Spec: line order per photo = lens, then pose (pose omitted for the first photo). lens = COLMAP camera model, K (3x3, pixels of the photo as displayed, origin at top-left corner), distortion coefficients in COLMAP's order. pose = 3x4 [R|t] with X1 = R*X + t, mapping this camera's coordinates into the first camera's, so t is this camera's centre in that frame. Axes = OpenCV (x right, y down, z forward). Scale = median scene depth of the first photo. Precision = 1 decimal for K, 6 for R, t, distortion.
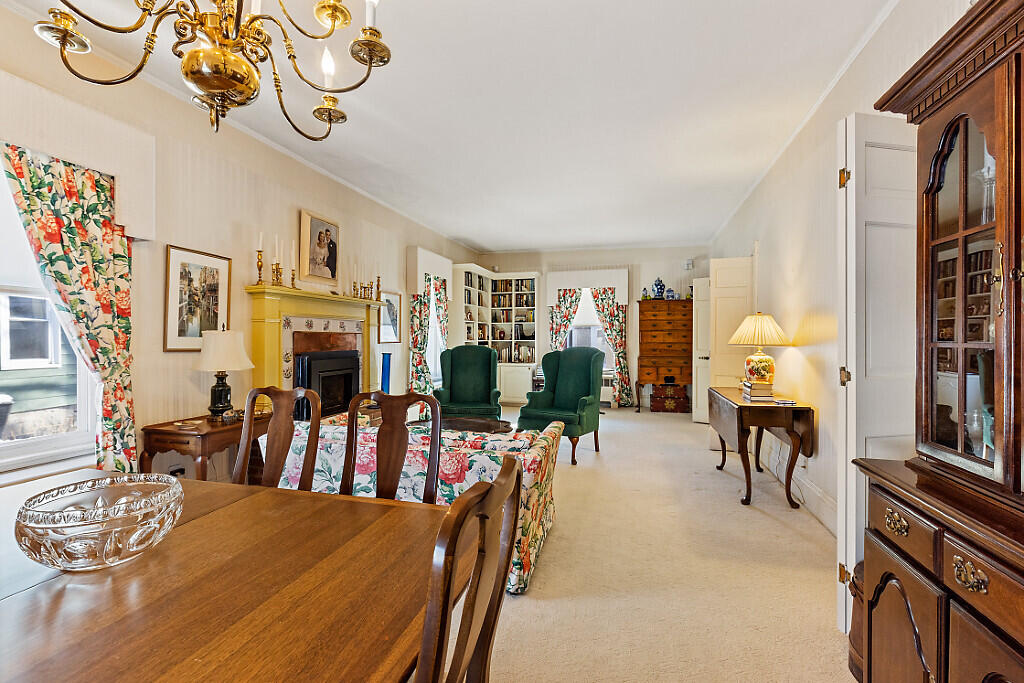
lens RADIAL K [[468.3, 0, 510.6], [0, 468.3, 337.5], [0, 0, 1]] dist [0.000420, -0.000370]
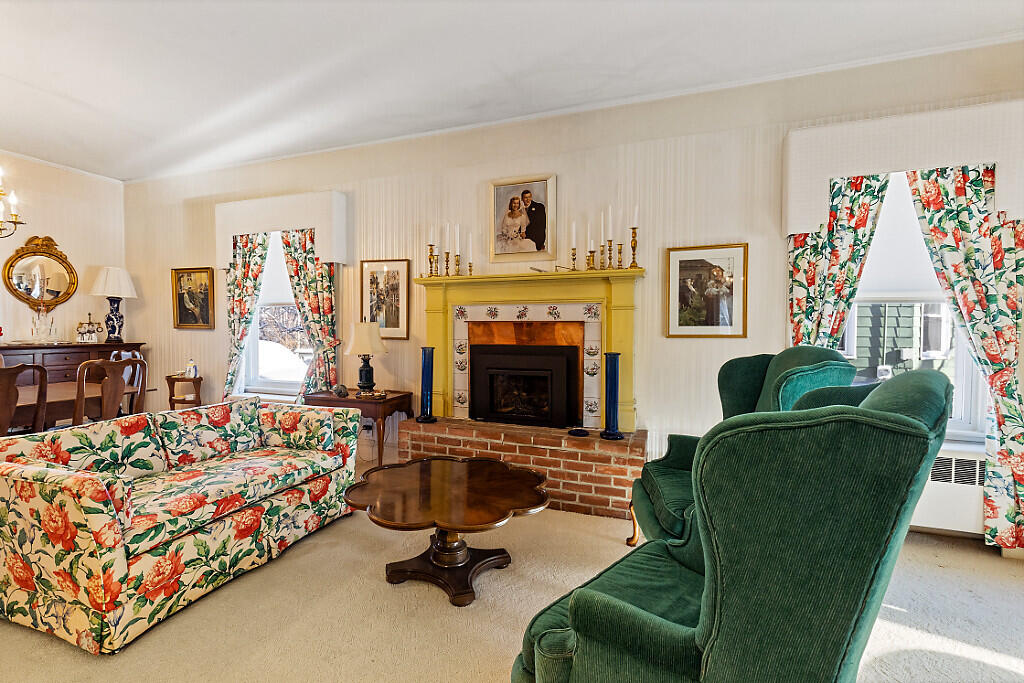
lens RADIAL K [[468.3, 0, 516.0], [0, 468.3, 343.8], [0, 0, 1]] dist [0.000420, -0.000370]
pose [[-0.095848, 0.021369, -0.995167, 0.426409], [-0.002227, 0.999762, 0.021682, 0.010682], [0.995393, 0.004295, -0.095778, 1.124416]]
